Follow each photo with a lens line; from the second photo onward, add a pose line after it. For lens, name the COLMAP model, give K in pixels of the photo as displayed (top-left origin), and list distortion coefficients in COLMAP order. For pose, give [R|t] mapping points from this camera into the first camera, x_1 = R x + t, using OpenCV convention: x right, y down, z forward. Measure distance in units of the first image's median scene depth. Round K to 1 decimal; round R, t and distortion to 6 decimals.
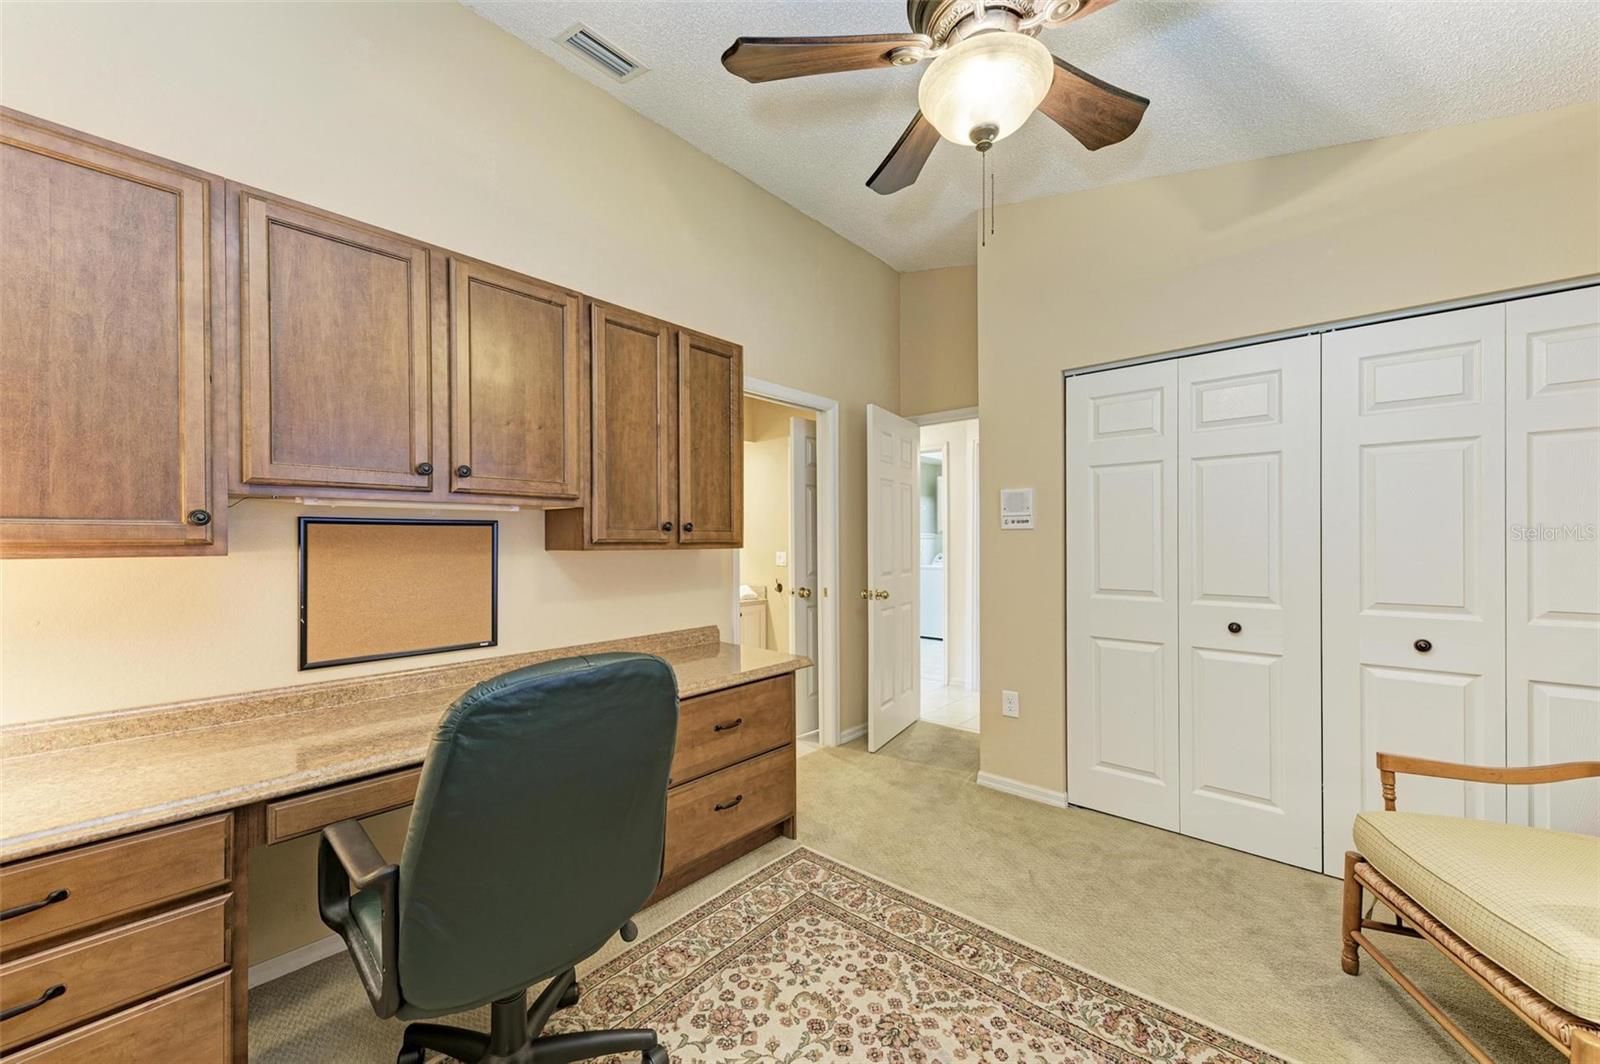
lens RADIAL K [[605.8, 0, 802.5], [0, 605.8, 538.7], [0, 0, 1]] dist [0.007721, -0.000291]
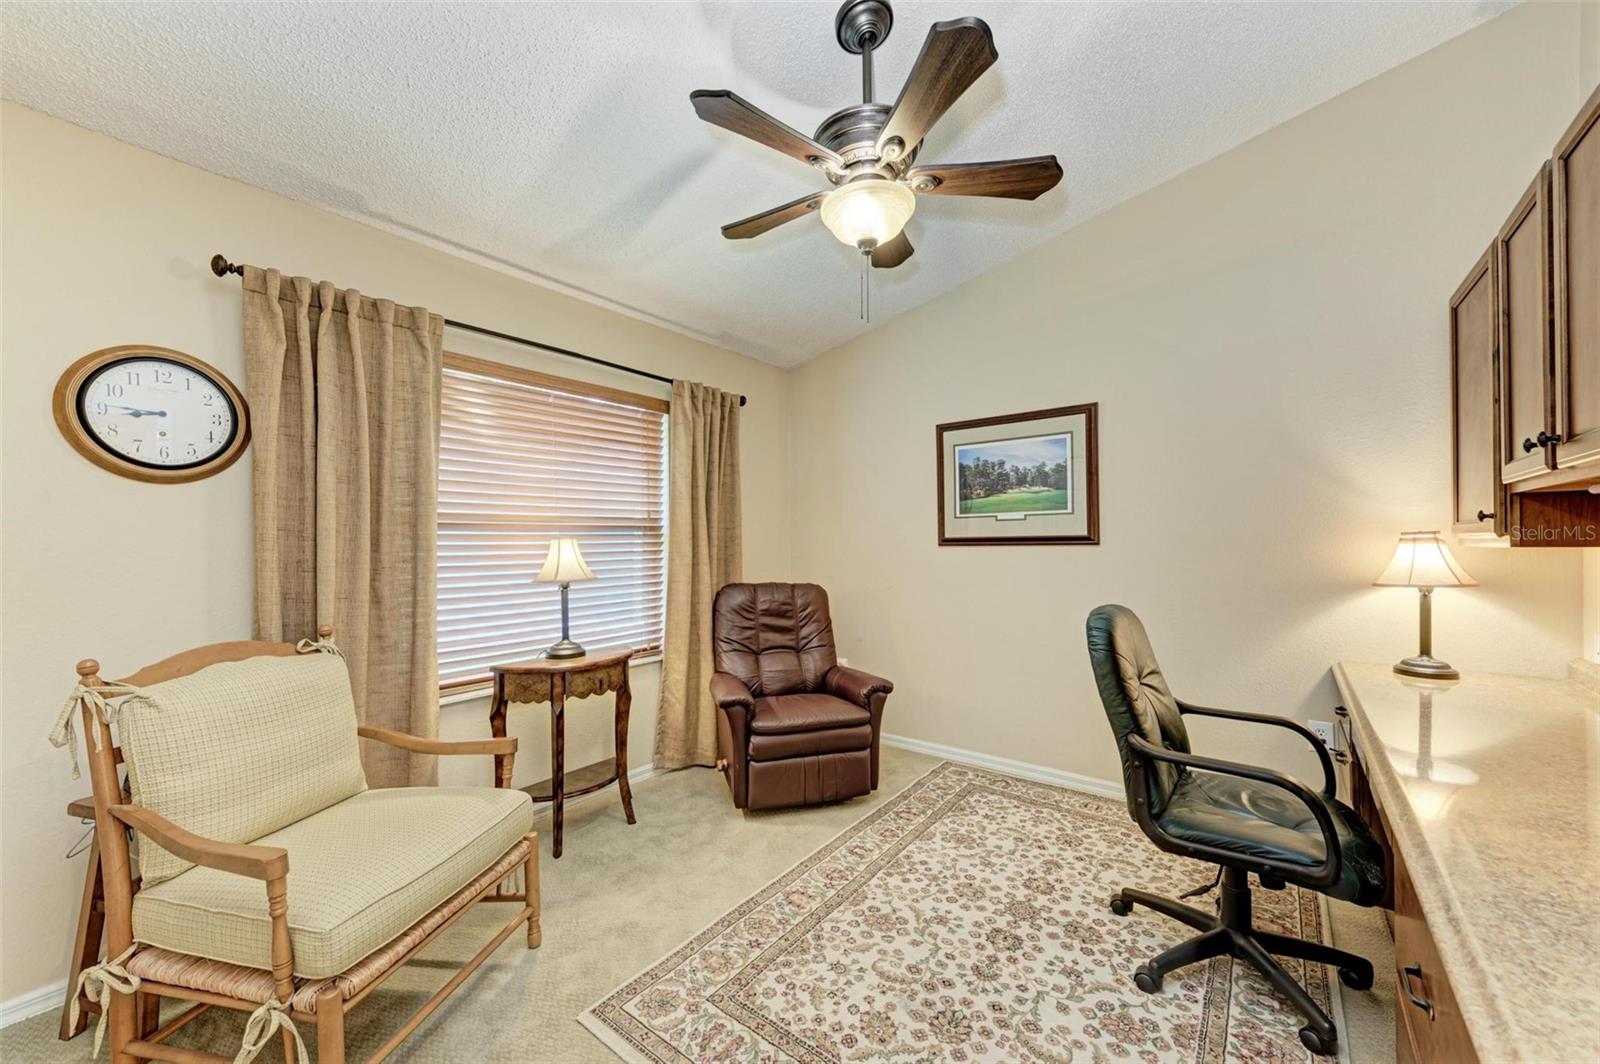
lens RADIAL K [[605.8, 0, 803.4], [0, 605.8, 531.3], [0, 0, 1]] dist [0.007721, -0.000291]
pose [[-0.997724, 0.008856, -0.066853, 0.460621], [0.009578, 0.999899, -0.010499, -0.002874], [0.066754, -0.011116, -0.997708, 2.004187]]
